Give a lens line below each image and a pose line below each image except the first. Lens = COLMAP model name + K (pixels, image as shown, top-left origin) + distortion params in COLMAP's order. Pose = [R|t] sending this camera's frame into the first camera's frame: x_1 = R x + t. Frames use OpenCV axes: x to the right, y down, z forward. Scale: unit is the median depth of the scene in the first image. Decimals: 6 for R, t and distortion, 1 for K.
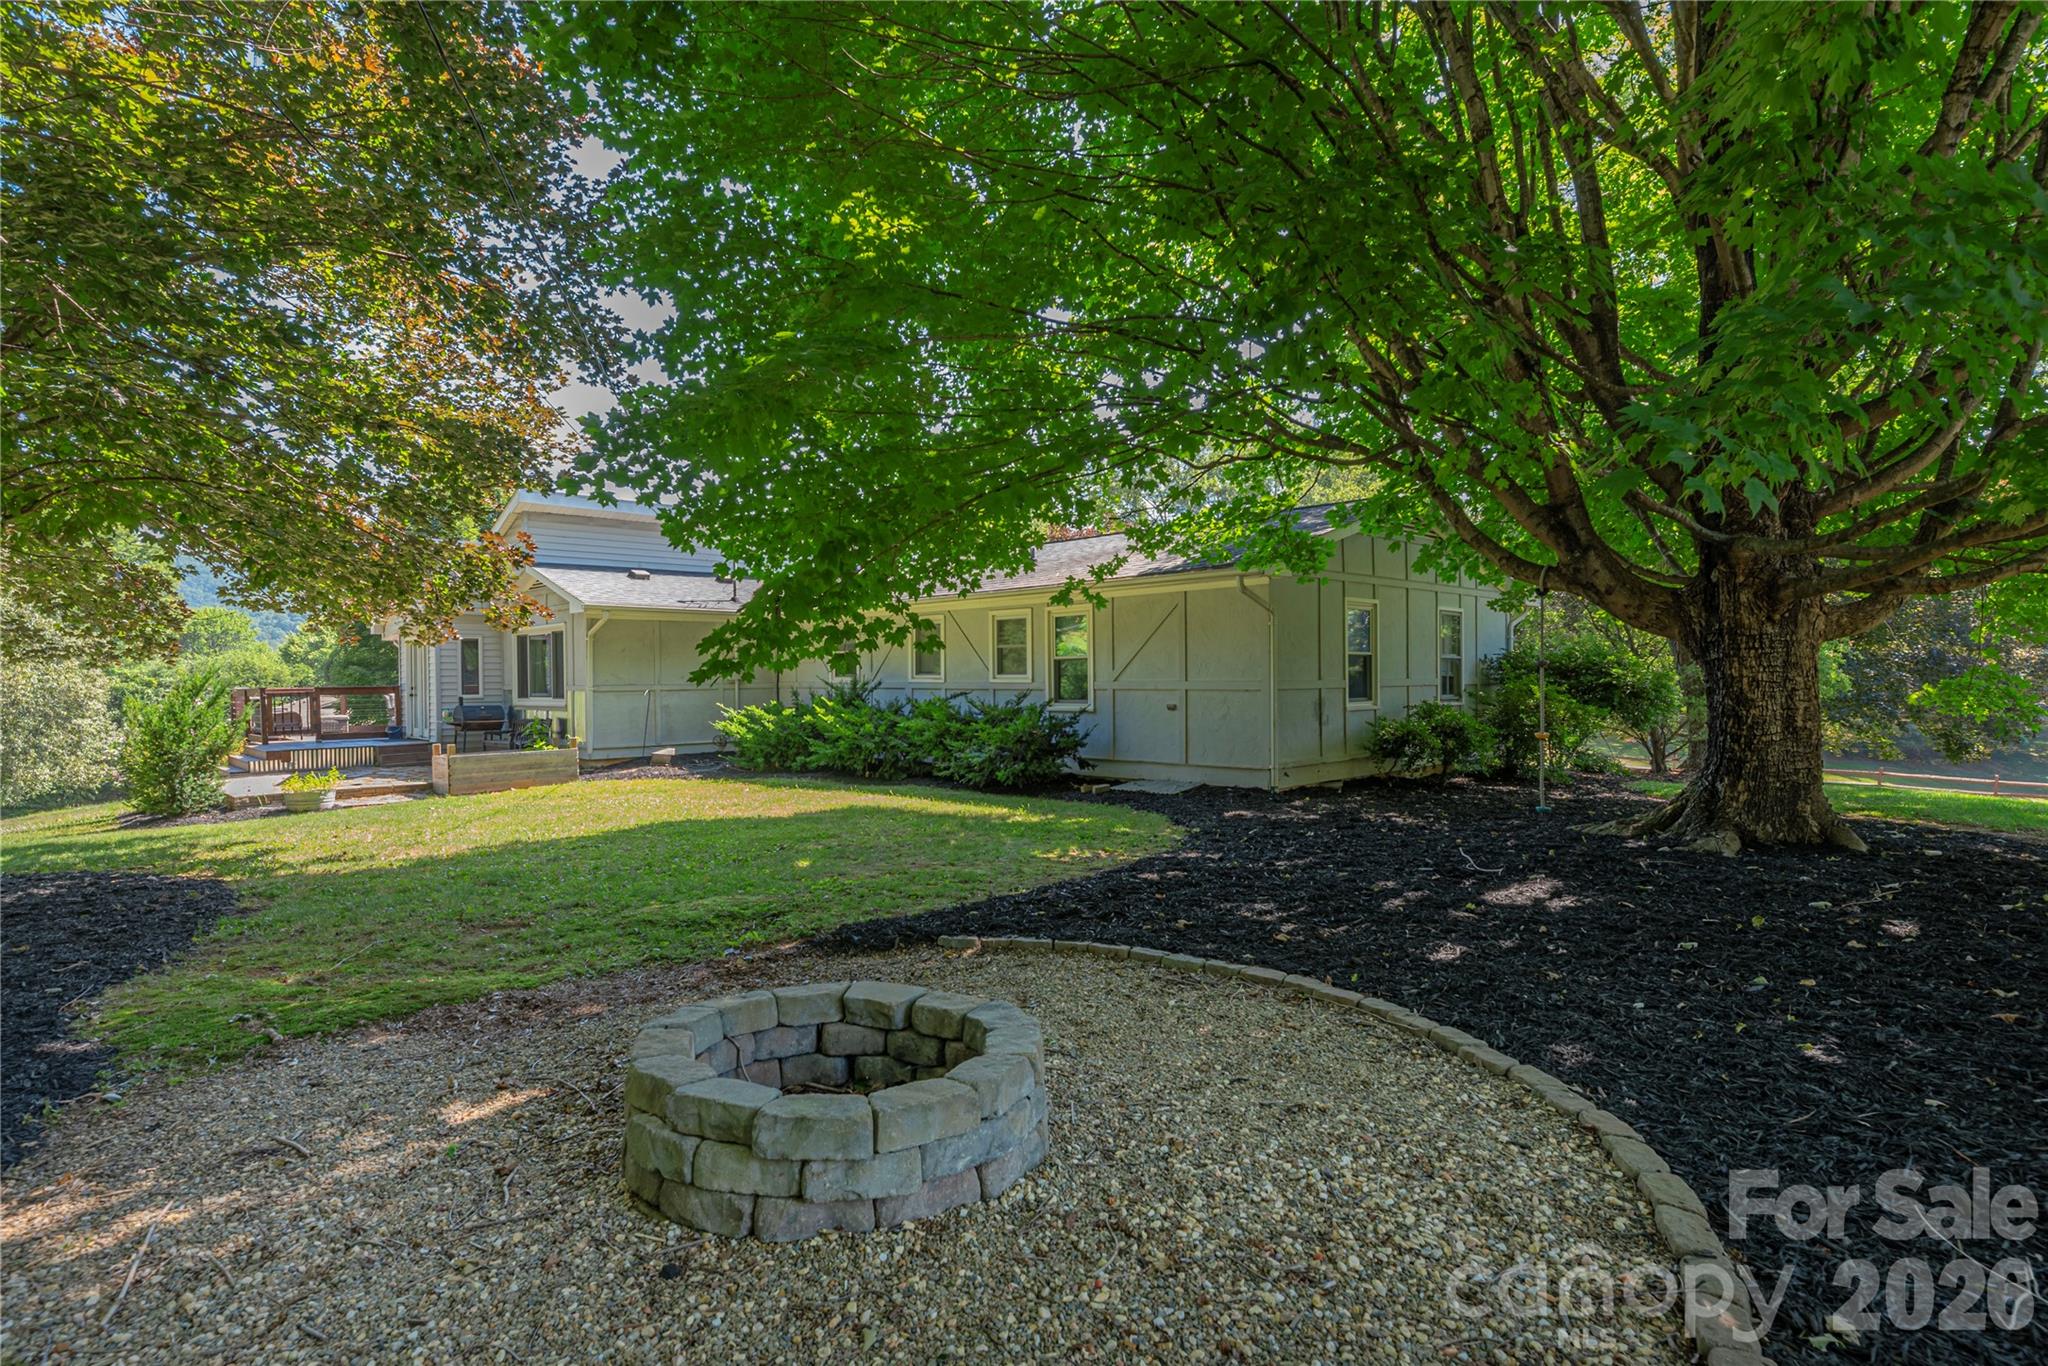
lens RADIAL K [[1039.3, 0, 1024.0], [0, 1039.3, 683.0], [0, 0, 1]] dist [0.017612, -0.000209]
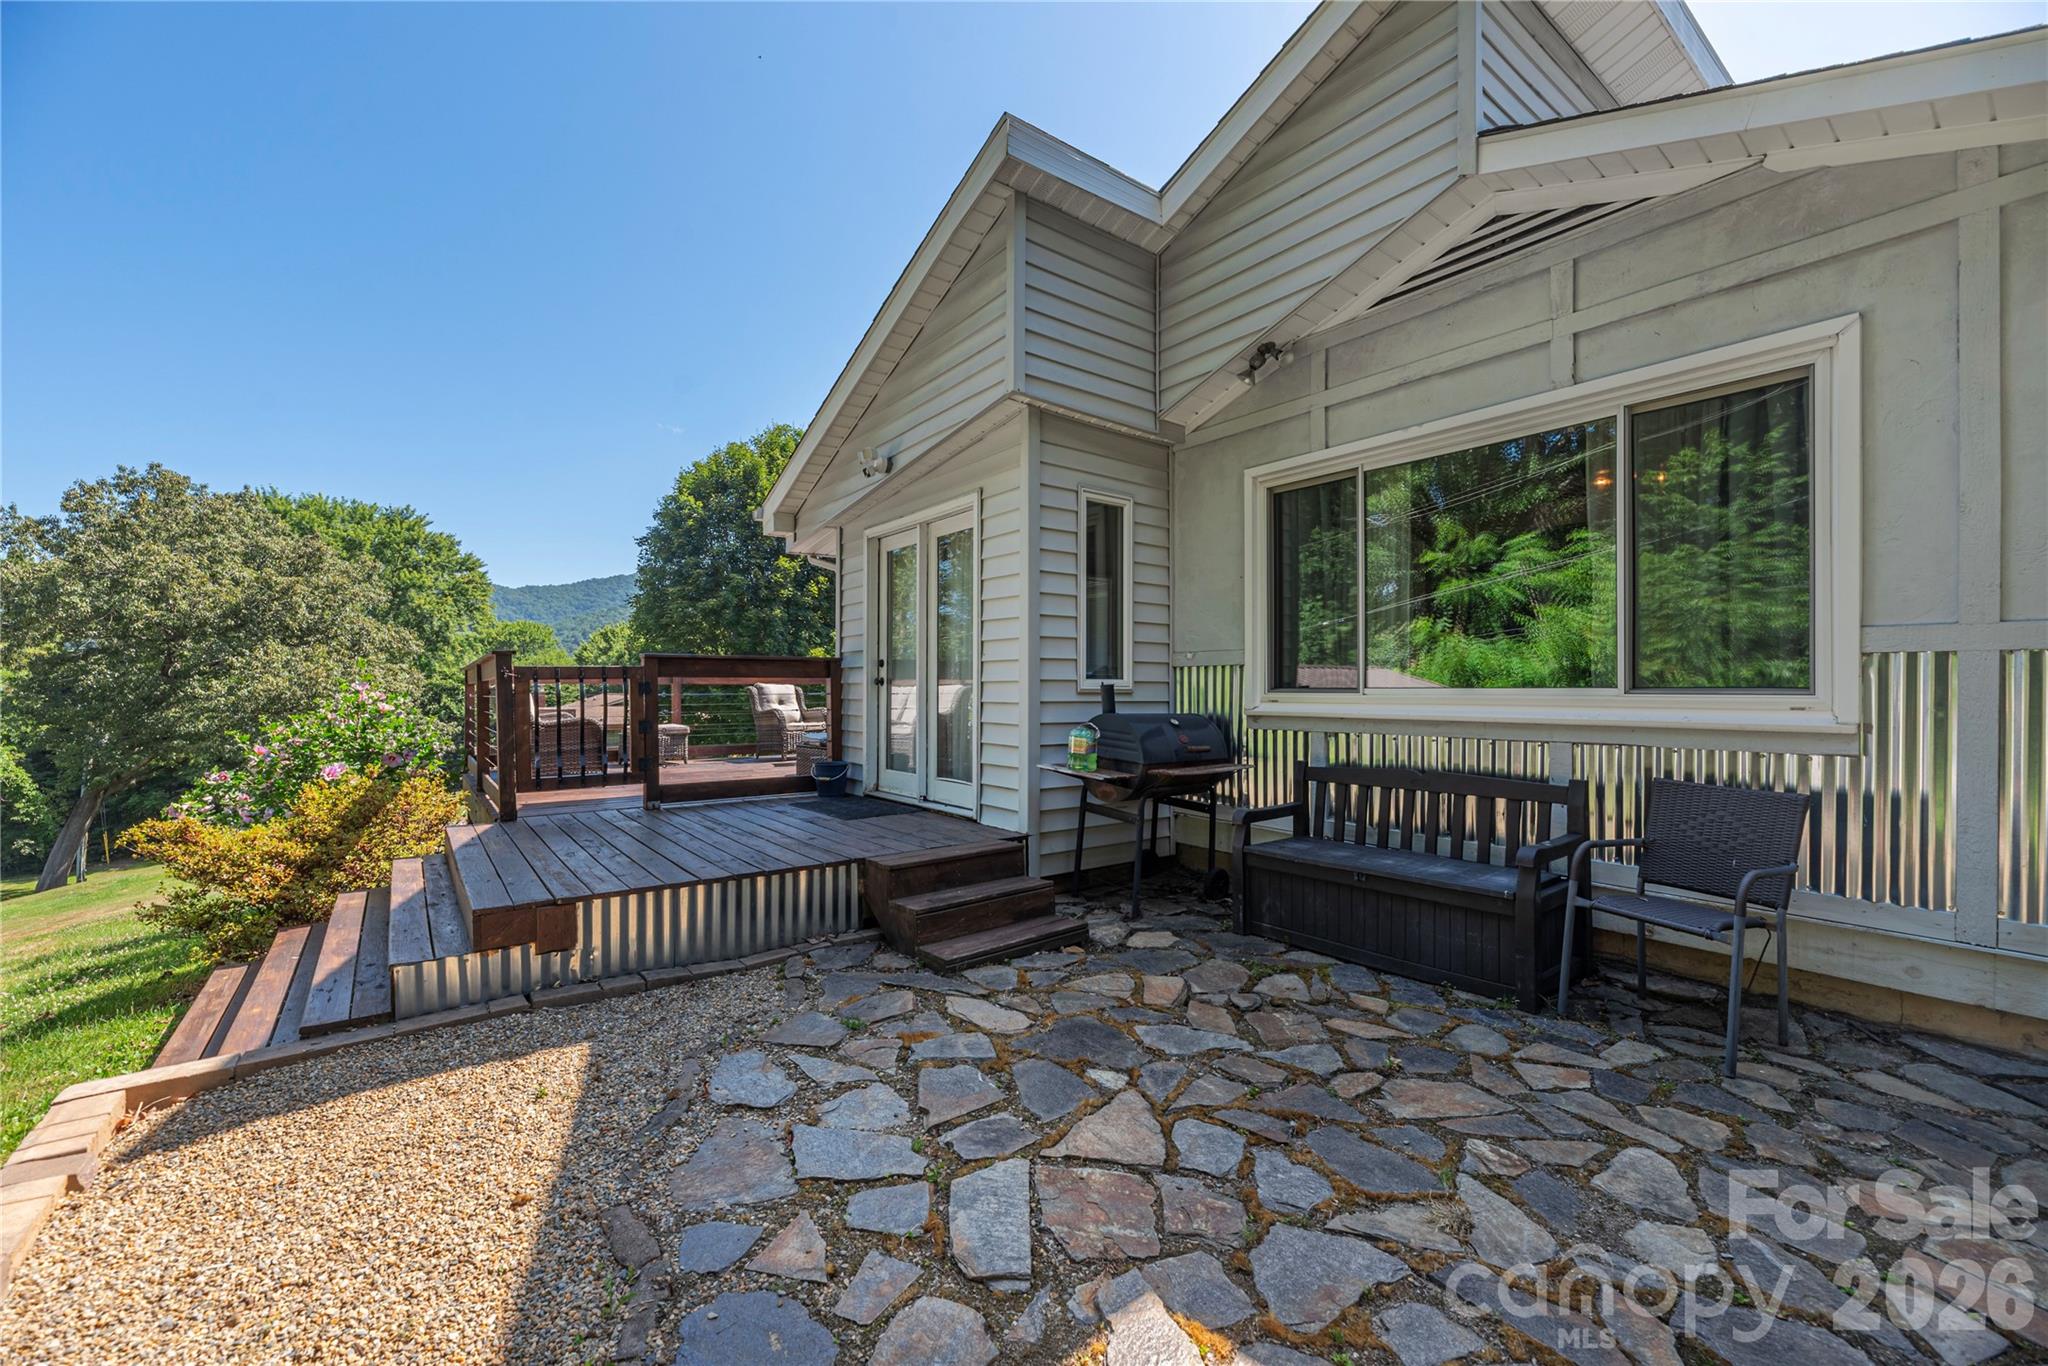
lens RADIAL K [[836.3, 0, 1020.3], [0, 836.3, 683.8], [0, 0, 1]] dist [-0.002075, 0.000151]
pose [[0.991750, 0.013975, -0.127421, -0.538776], [-0.015605, 0.999809, -0.011800, 0.016632], [0.127232, 0.013691, 0.991778, 0.769388]]
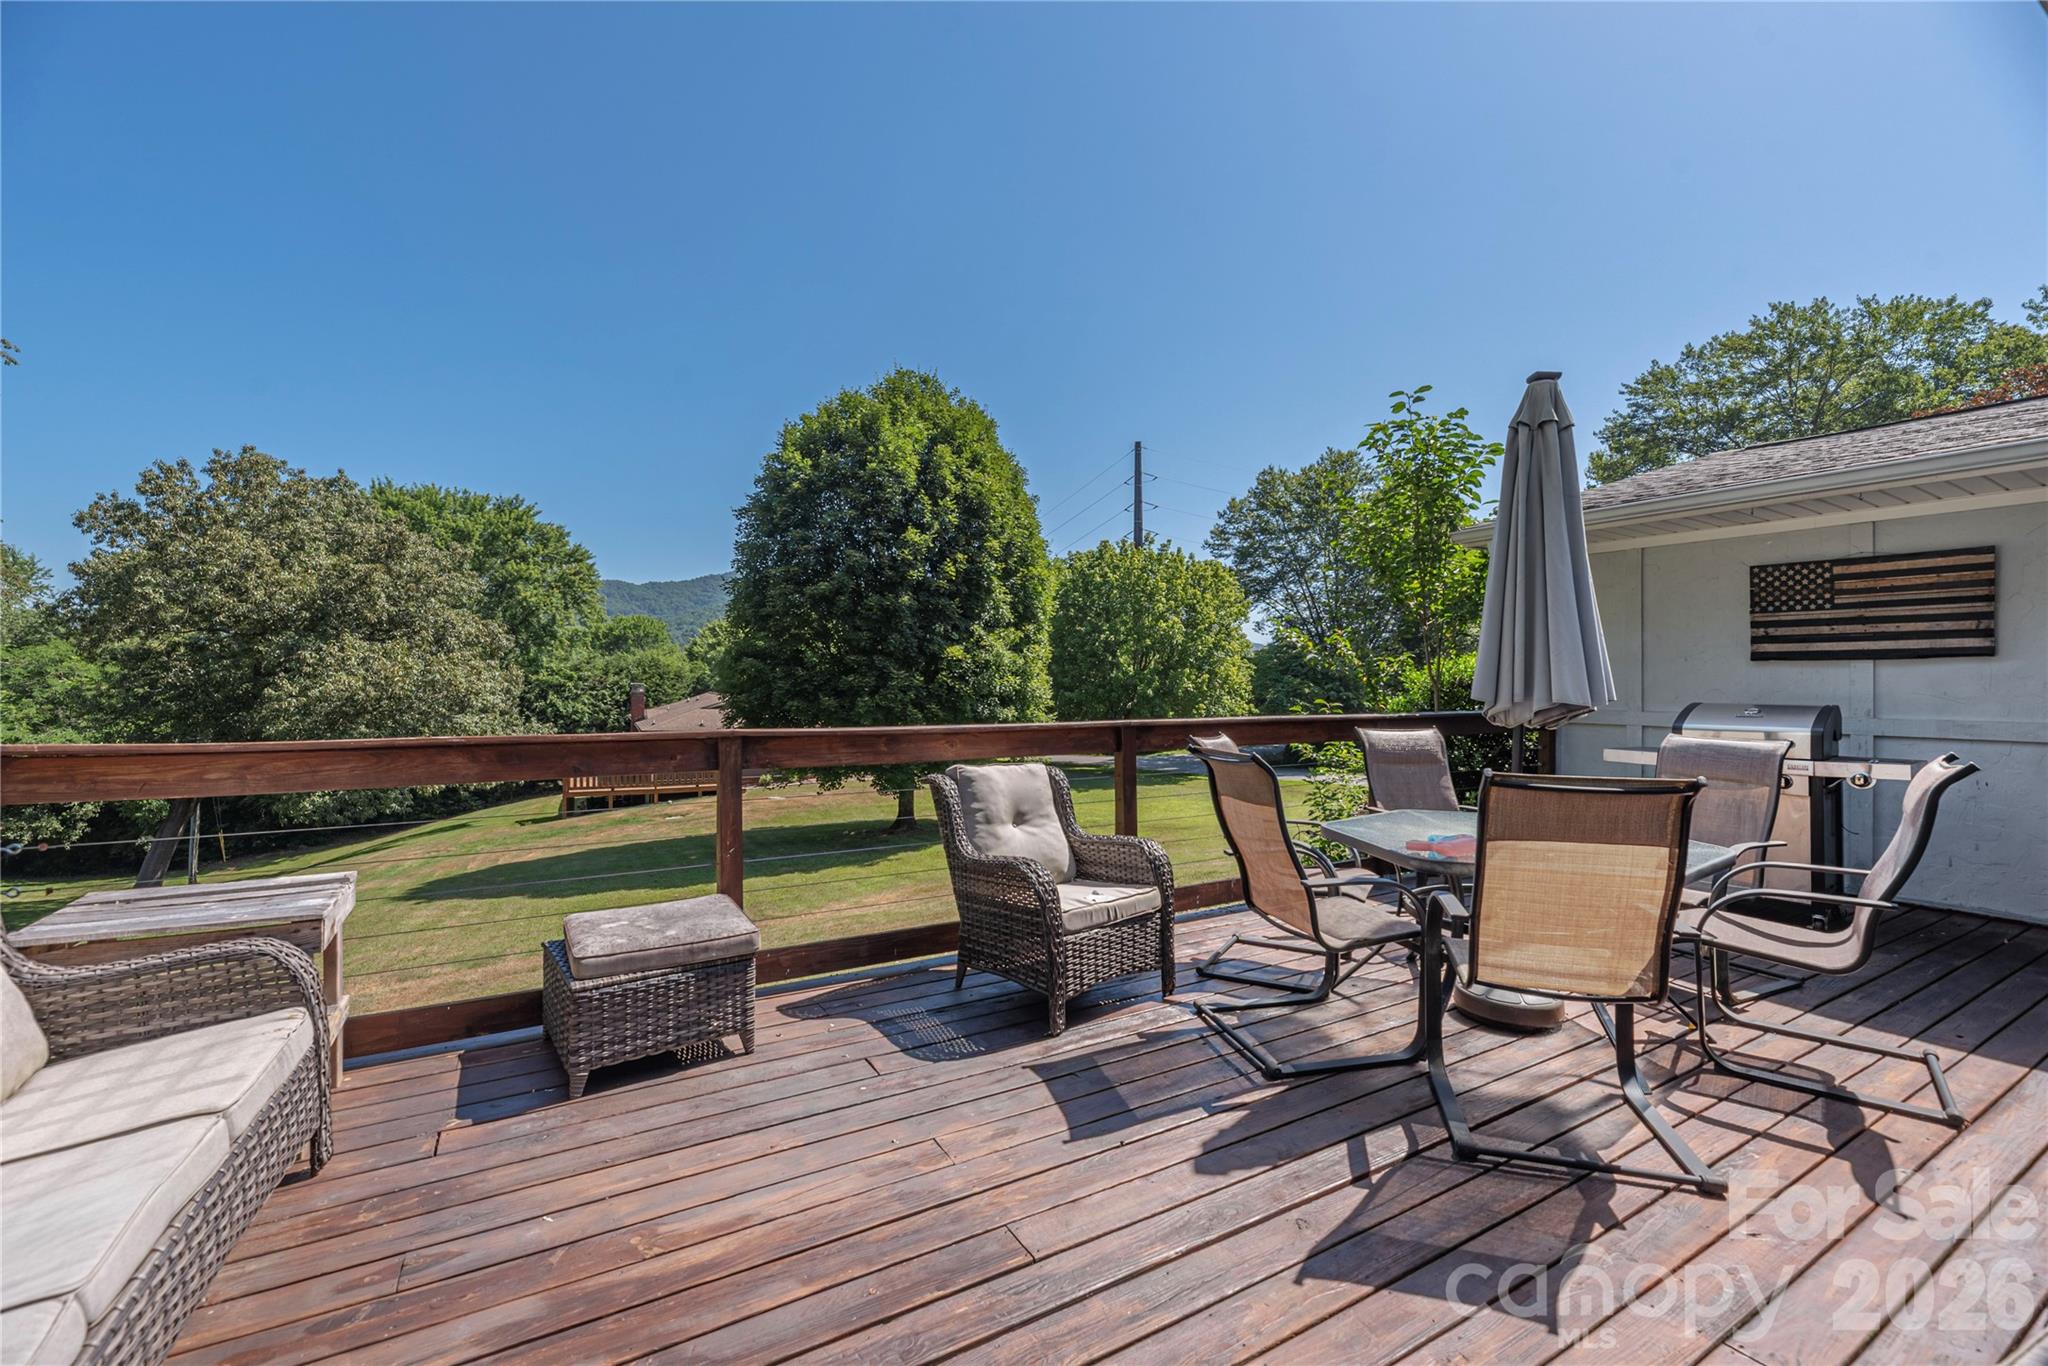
lens RADIAL K [[837.2, 0, 1036.1], [0, 837.2, 688.5], [0, 0, 1]] dist [-0.000714, -0.000194]
pose [[0.973485, 0.022723, -0.227618, -0.693377], [-0.022811, 0.999737, 0.002245, -0.002493], [0.227609, 0.003006, 0.973748, 1.061601]]
